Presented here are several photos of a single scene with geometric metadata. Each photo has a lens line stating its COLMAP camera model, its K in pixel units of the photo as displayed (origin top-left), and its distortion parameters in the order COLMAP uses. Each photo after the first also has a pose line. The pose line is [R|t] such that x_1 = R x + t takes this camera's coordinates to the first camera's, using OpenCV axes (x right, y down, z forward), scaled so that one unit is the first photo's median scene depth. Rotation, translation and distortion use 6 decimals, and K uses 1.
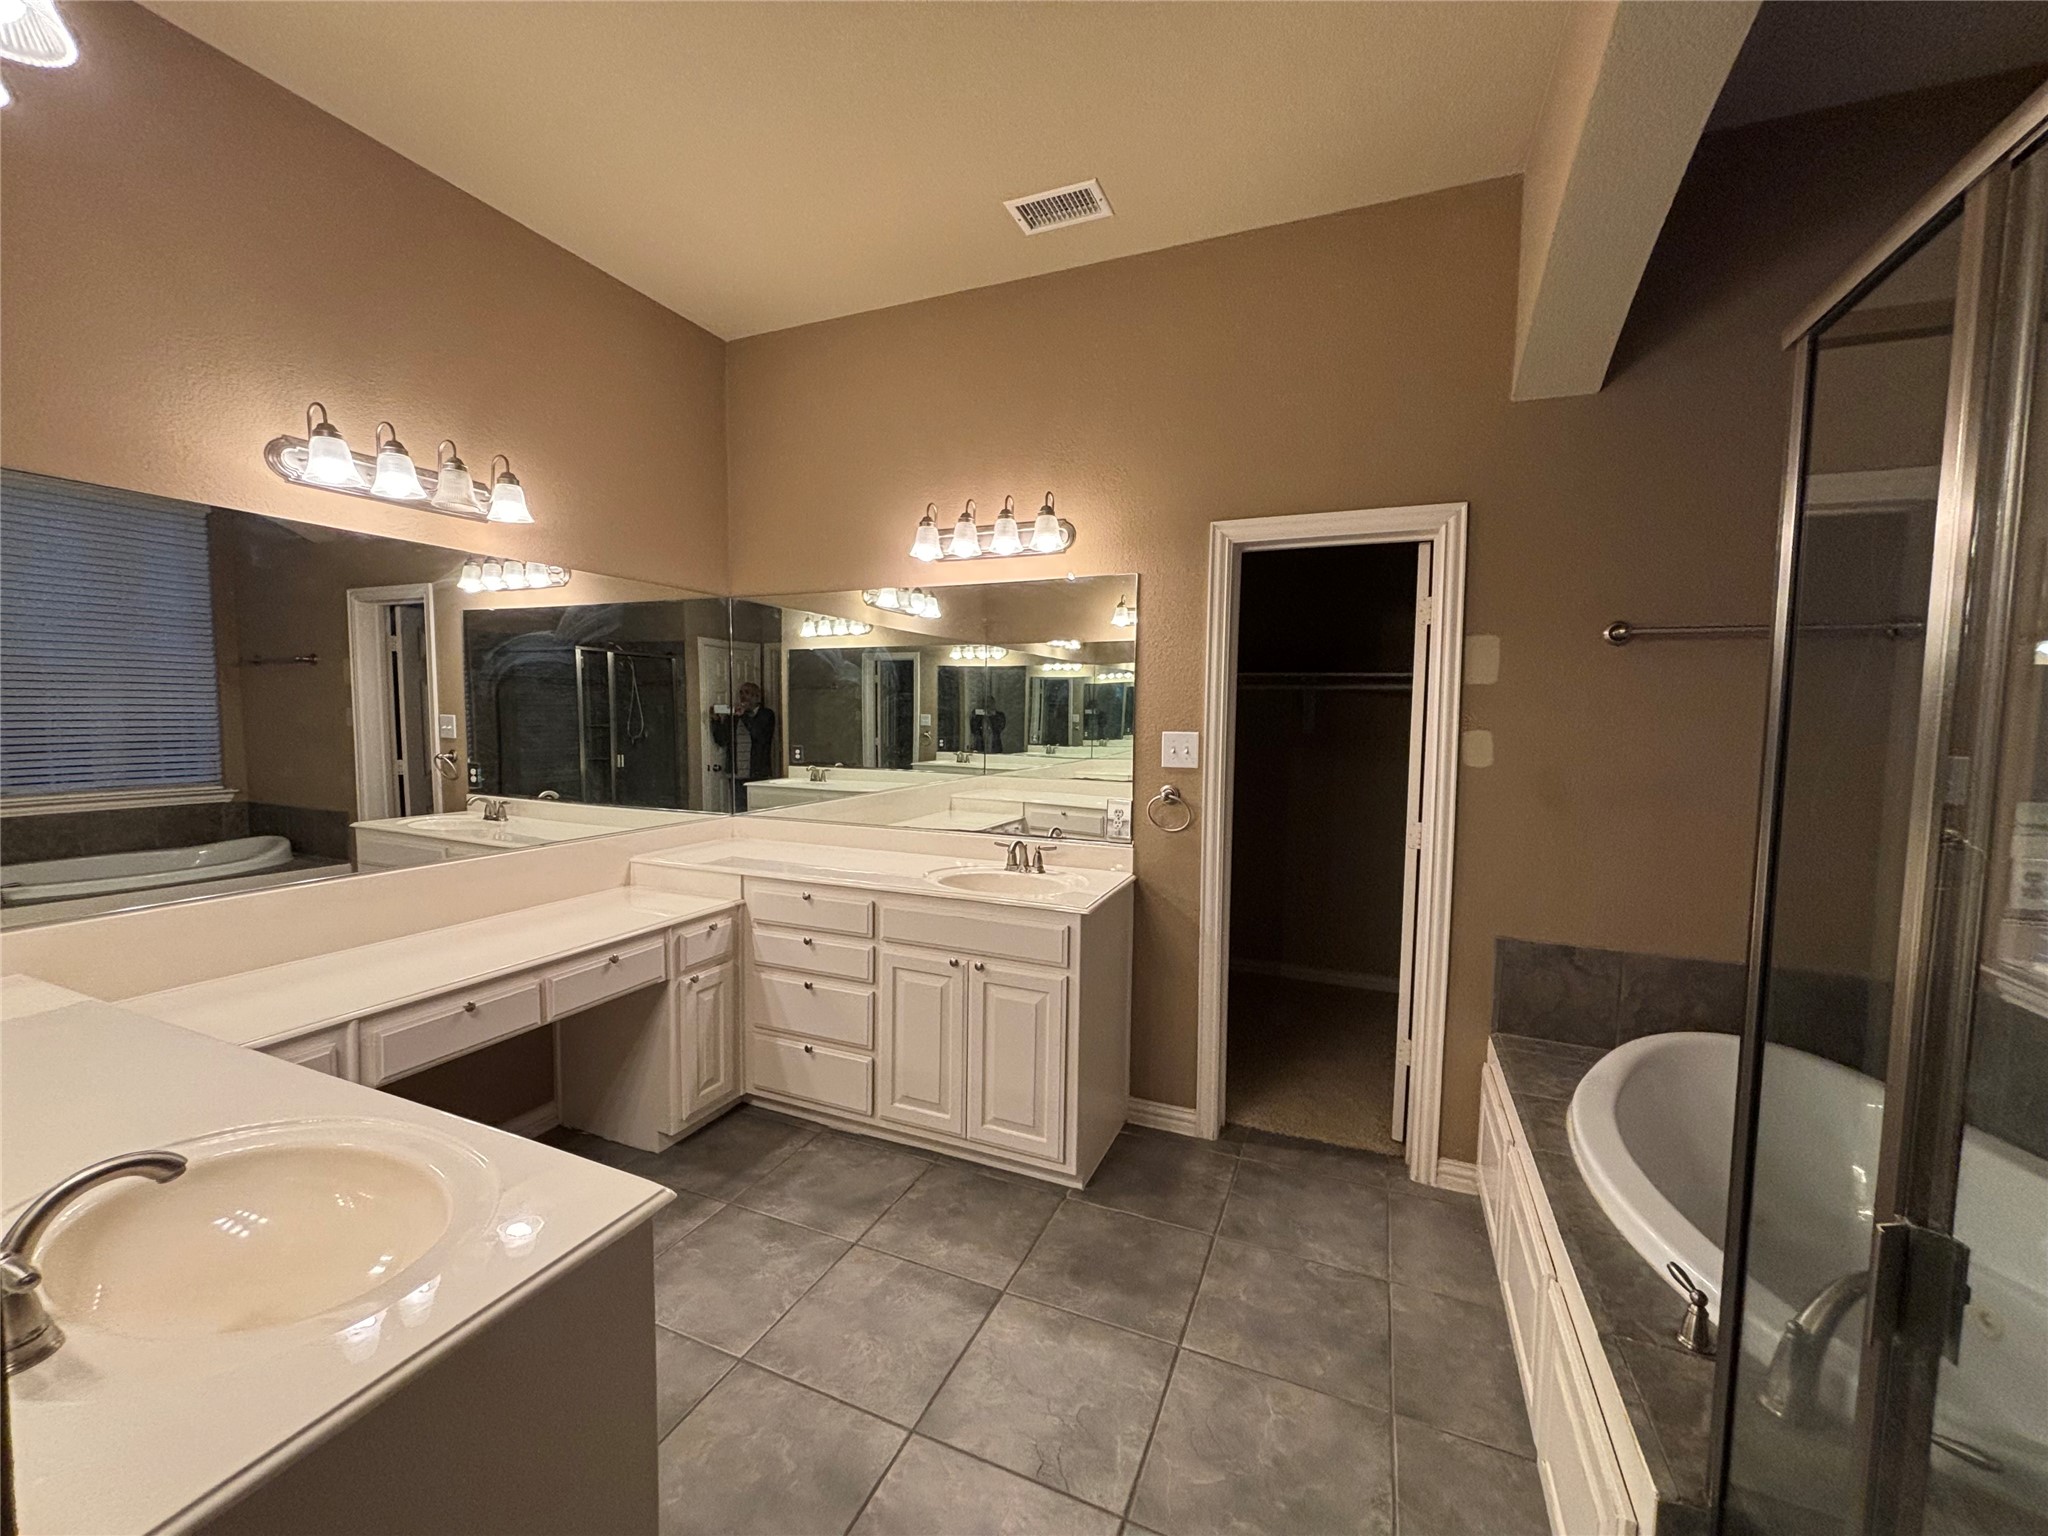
lens RADIAL K [[824.3, 0, 1020.2], [0, 824.3, 765.9], [0, 0, 1]] dist [-0.003286, 0.003221]
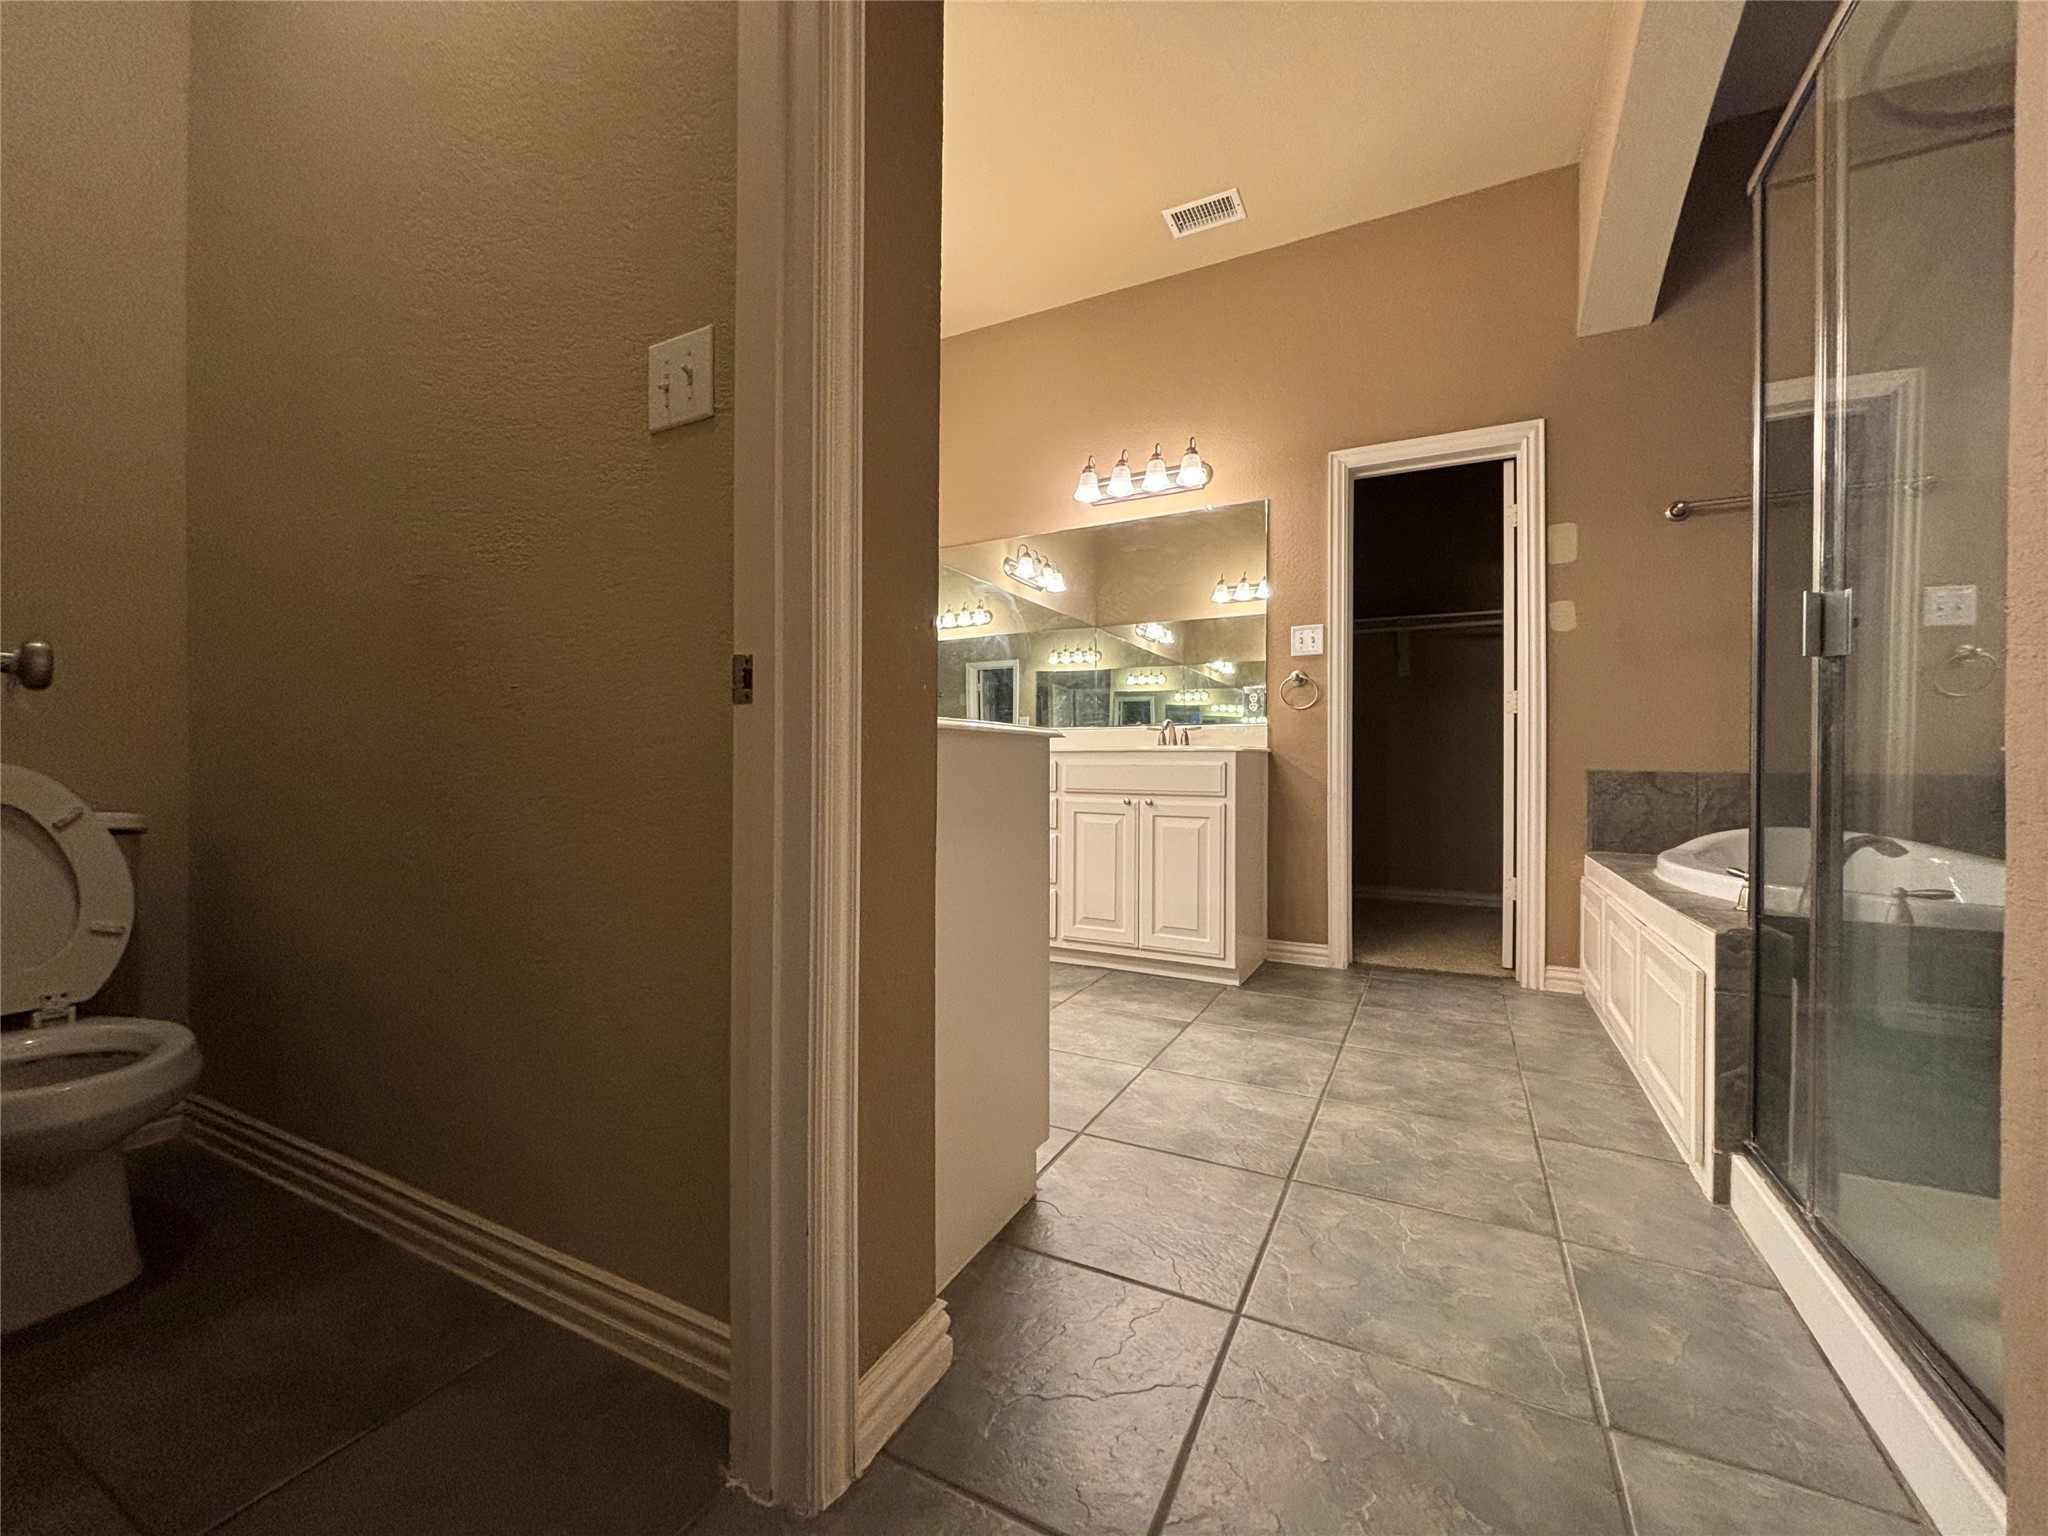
lens RADIAL K [[827.0, 0, 1032.4], [0, 827.0, 759.8], [0, 0, 1]] dist [0.008287, 0.000379]
pose [[0.998302, -0.005471, -0.057987, -0.151765], [0.000910, 0.996923, -0.078387, 0.276434], [0.058237, 0.078201, 0.995235, -0.241639]]
